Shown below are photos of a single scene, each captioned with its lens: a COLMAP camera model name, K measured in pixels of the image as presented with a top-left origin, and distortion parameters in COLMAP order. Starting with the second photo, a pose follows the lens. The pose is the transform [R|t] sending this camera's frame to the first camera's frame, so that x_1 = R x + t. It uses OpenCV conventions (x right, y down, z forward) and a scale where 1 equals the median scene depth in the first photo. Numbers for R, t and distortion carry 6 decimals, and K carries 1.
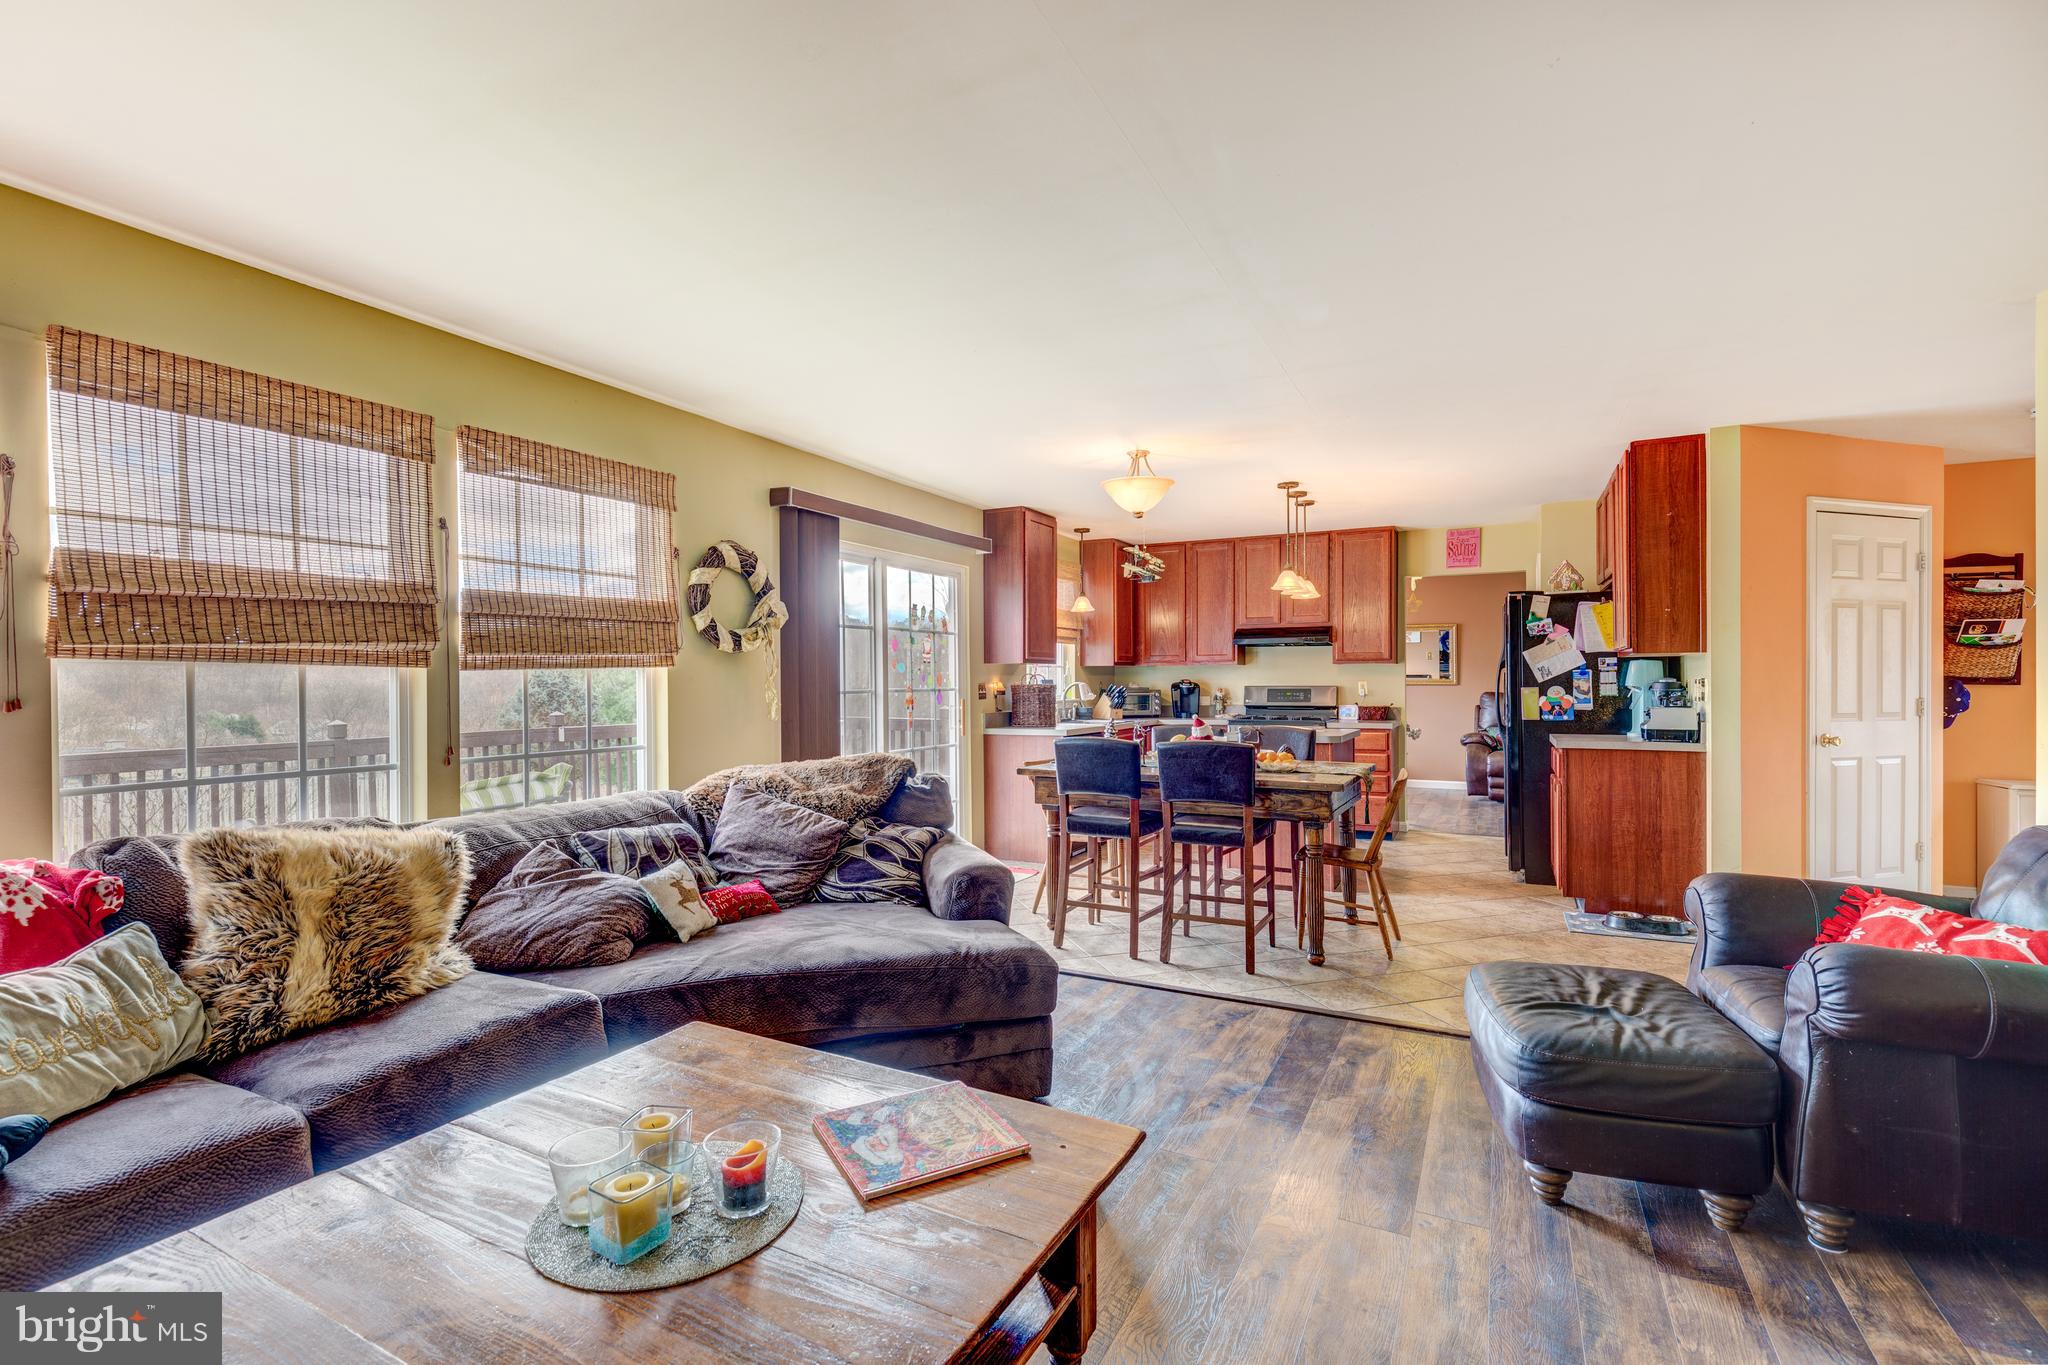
lens RADIAL K [[921.7, 0, 1024.0], [0, 921.7, 682.5], [0, 0, 1]] dist [0.005661, -0.000826]
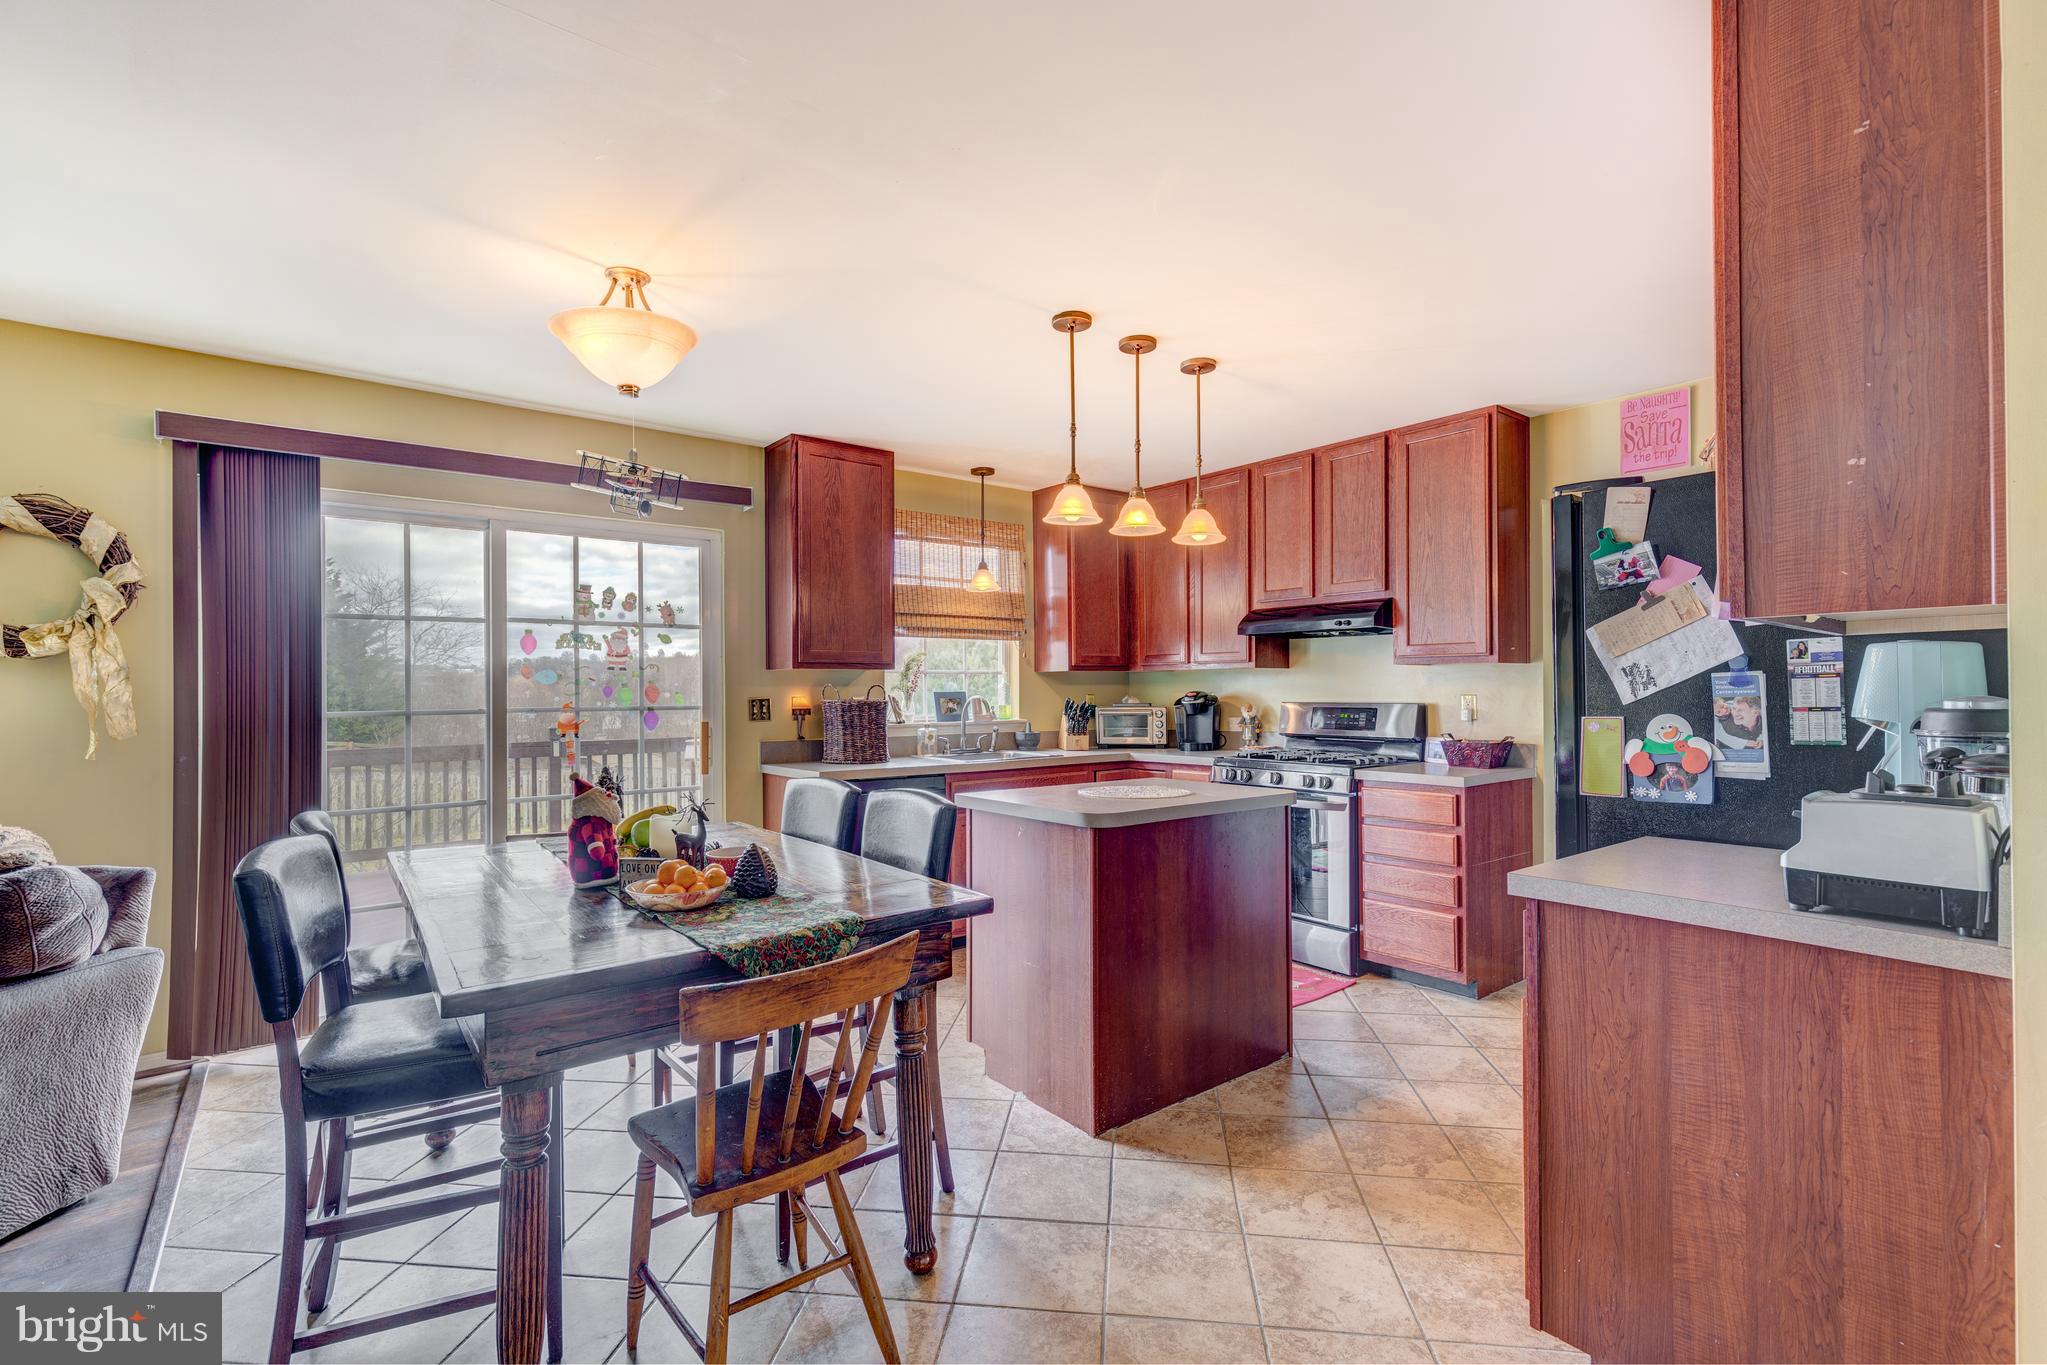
lens RADIAL K [[911.3, 0, 1023.5], [0, 911.3, 682.5], [0, 0, 1]] dist [0.002690, -0.000416]
pose [[0.909863, -0.003689, -0.414893, 0.492709], [0.000627, 0.999972, -0.007516, -0.006699], [0.414909, 0.006578, 0.909839, 0.540369]]
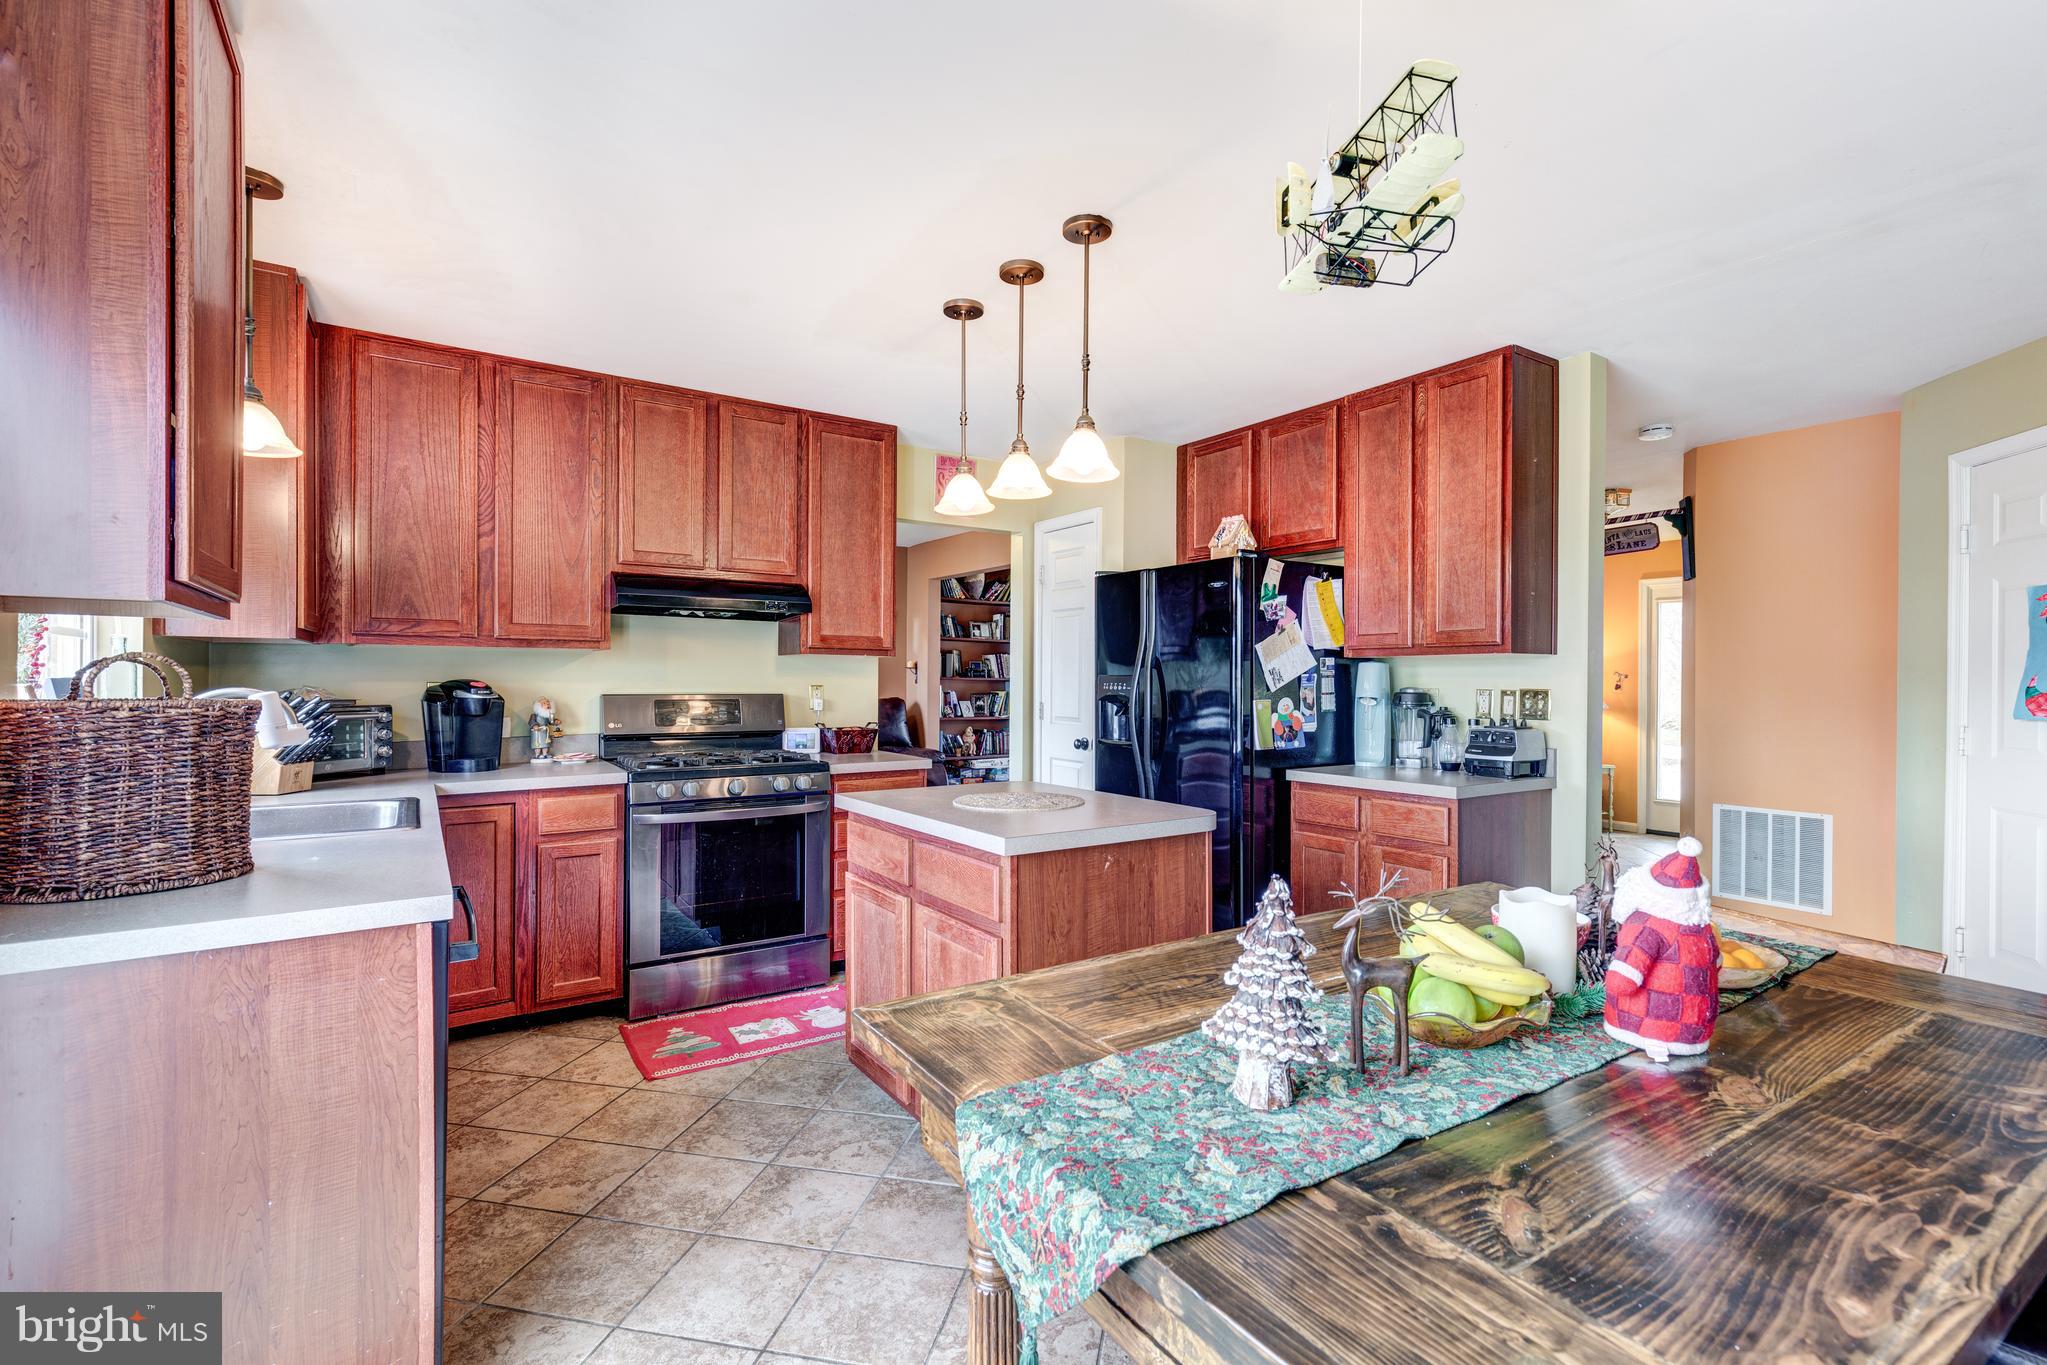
lens RADIAL K [[911.3, 0, 1023.5], [0, 911.3, 682.5], [0, 0, 1]] dist [0.002690, -0.000416]
pose [[0.498517, 0.005457, 0.866863, -0.092064], [-0.006931, 0.999973, -0.002310, -0.004088], [-0.866852, -0.004857, 0.498542, 0.842910]]
